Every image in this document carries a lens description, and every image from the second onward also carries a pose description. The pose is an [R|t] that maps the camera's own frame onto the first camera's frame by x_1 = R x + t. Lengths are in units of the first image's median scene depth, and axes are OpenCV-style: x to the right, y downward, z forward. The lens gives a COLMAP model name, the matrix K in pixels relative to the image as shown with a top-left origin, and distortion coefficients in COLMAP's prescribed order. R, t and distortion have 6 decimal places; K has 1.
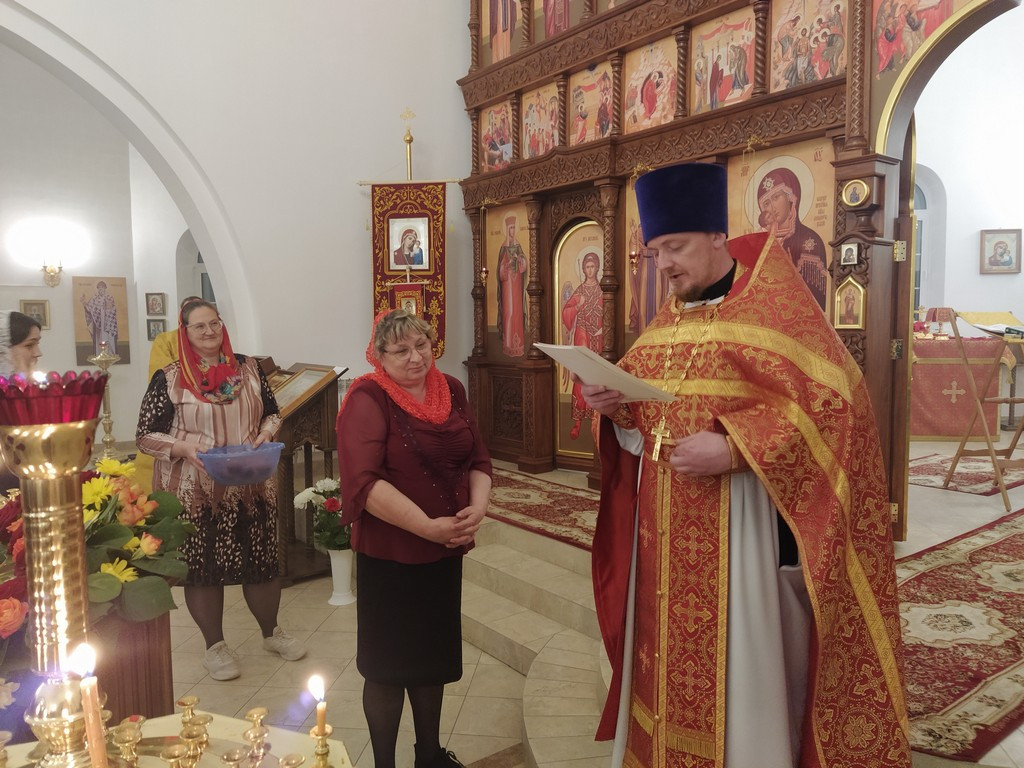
lens RADIAL K [[761.5, 0, 518.1], [0, 761.5, 382.1], [0, 0, 1]] dist [0.074624, -0.090925]
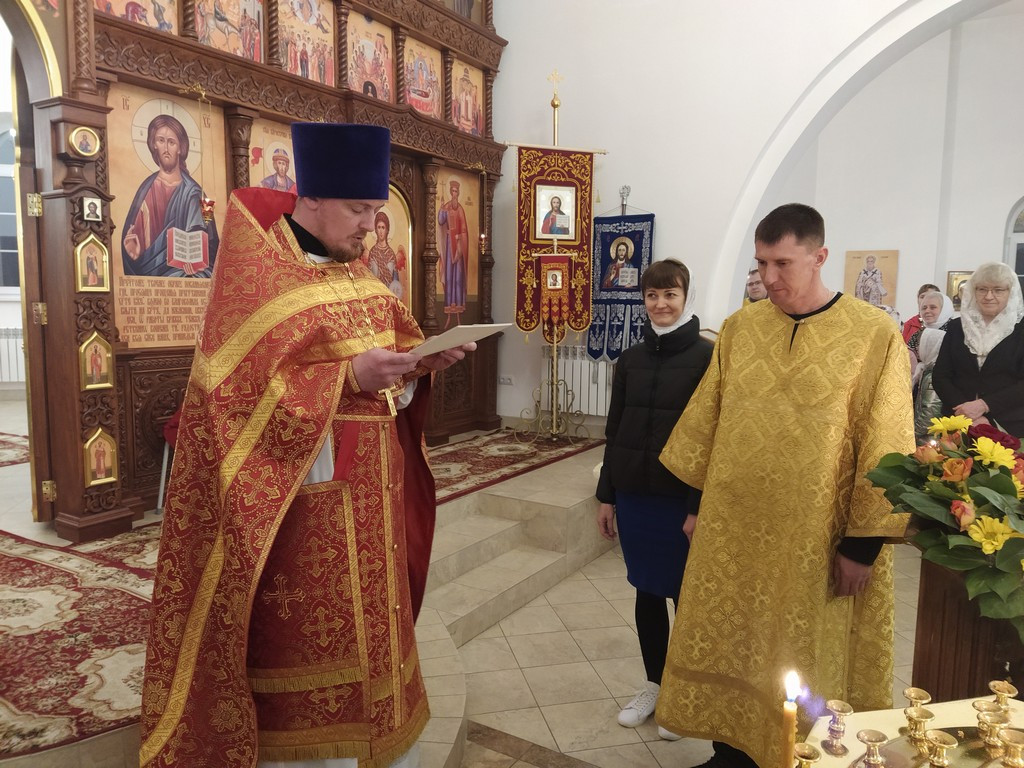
lens RADIAL K [[761.5, 0, 514.6], [0, 761.5, 382.8], [0, 0, 1]] dist [0.074624, -0.090925]
pose [[-0.349770, -0.097289, 0.931770, -0.324193], [0.055232, 0.990722, 0.124177, -0.024350], [-0.935206, 0.094897, -0.341151, 0.482569]]
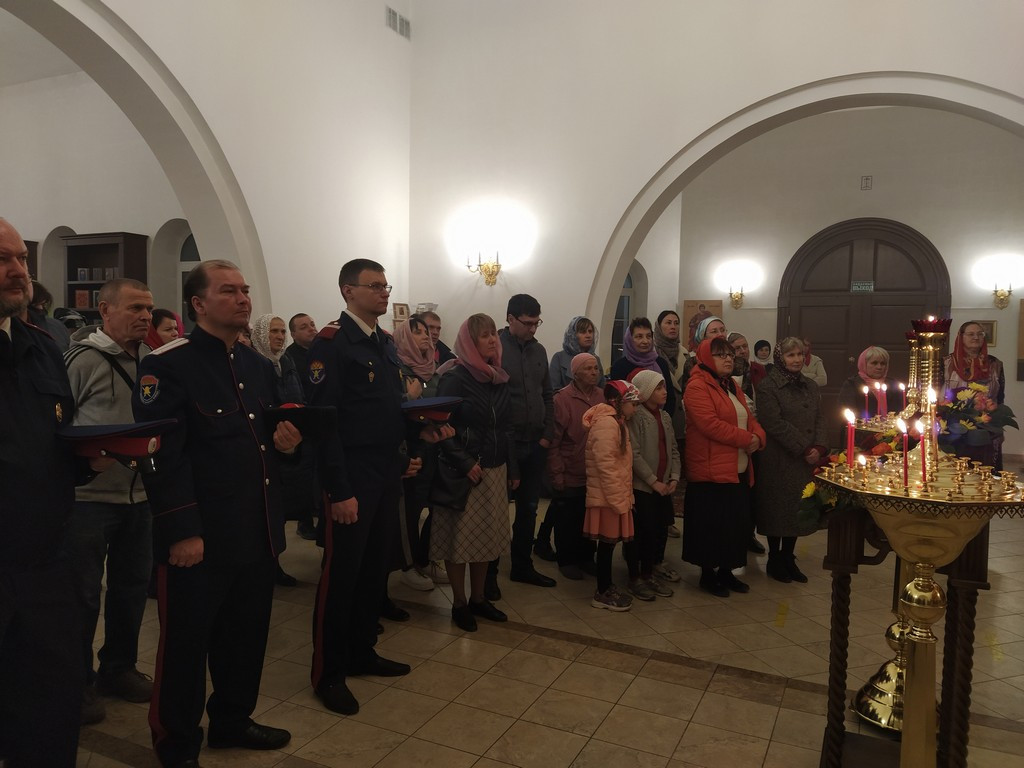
lens RADIAL K [[761.5, 0, 506.4], [0, 761.5, 384.8], [0, 0, 1]] dist [0.074624, -0.090925]
pose [[0.436995, 0.062732, -0.897274, 0.187771], [-0.089273, 0.995664, 0.026133, 0.042153], [0.895023, 0.068683, 0.440701, -0.245920]]
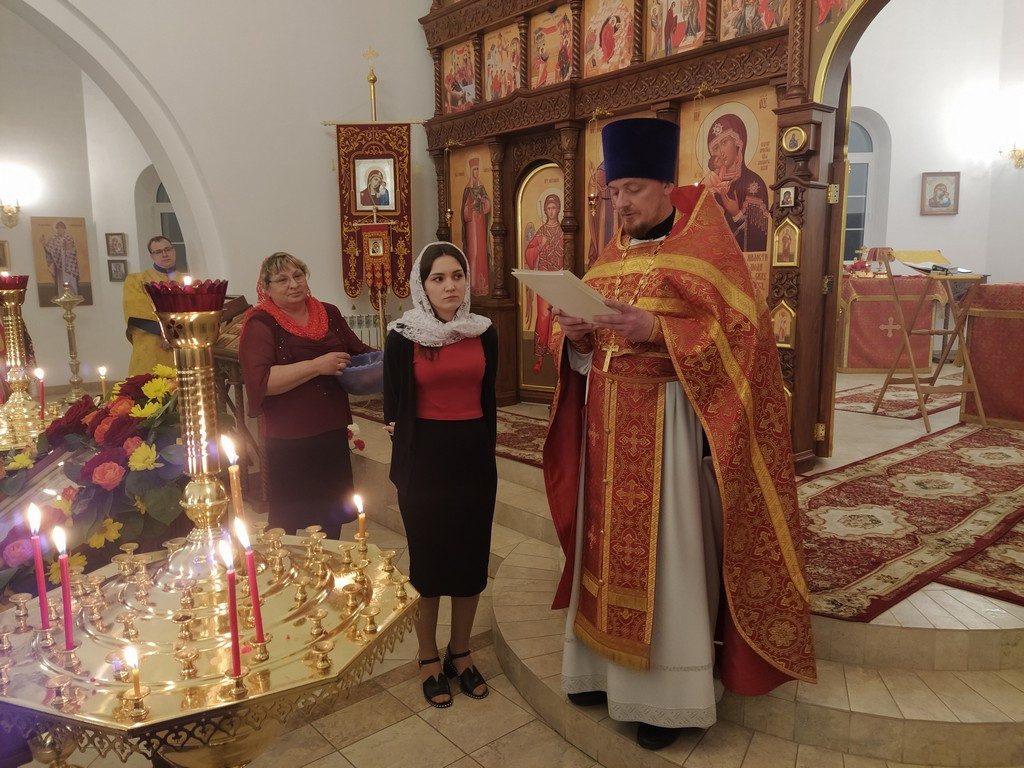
lens RADIAL K [[761.5, 0, 519.5], [0, 761.5, 382.5], [0, 0, 1]] dist [0.074624, -0.090925]
pose [[0.998682, -0.009603, 0.050417, -0.004898], [0.005811, 0.997179, 0.074832, 0.010178], [-0.050993, -0.074440, 0.995921, -0.069479]]
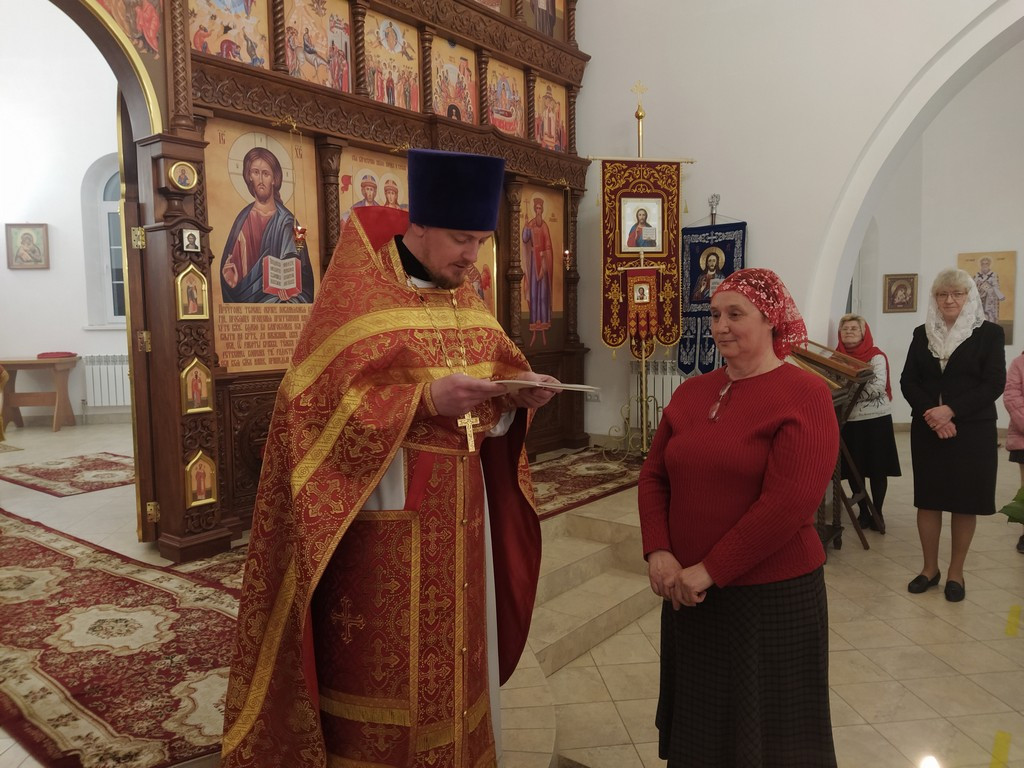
lens RADIAL K [[761.5, 0, 513.8], [0, 761.5, 386.4], [0, 0, 1]] dist [0.074624, -0.090925]
pose [[-0.240502, -0.075575, 0.967702, -0.304865], [0.084971, 0.991498, 0.098551, -0.023186], [-0.966922, 0.105929, -0.232036, 0.473727]]
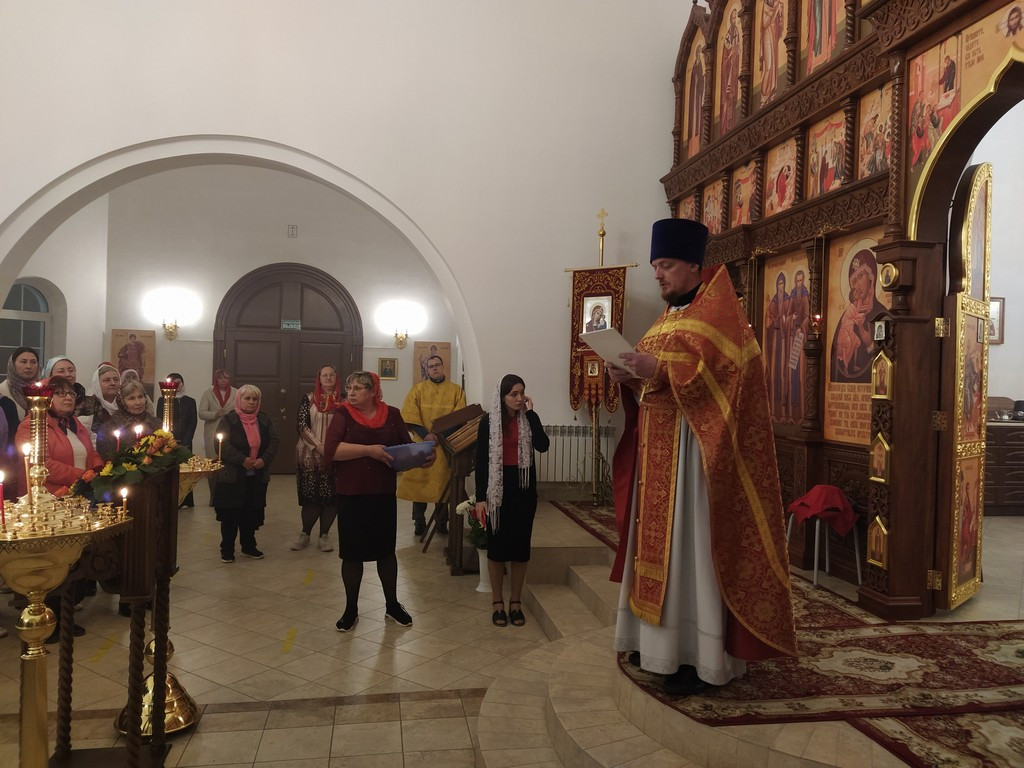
lens RADIAL K [[761.5, 0, 518.3], [0, 761.5, 379.1], [0, 0, 1]] dist [0.074624, -0.090925]
pose [[0.884967, 0.028998, -0.464750, 0.407701], [-0.067042, 0.995595, -0.065540, 0.007244], [0.460803, 0.089158, 0.883013, -0.161658]]
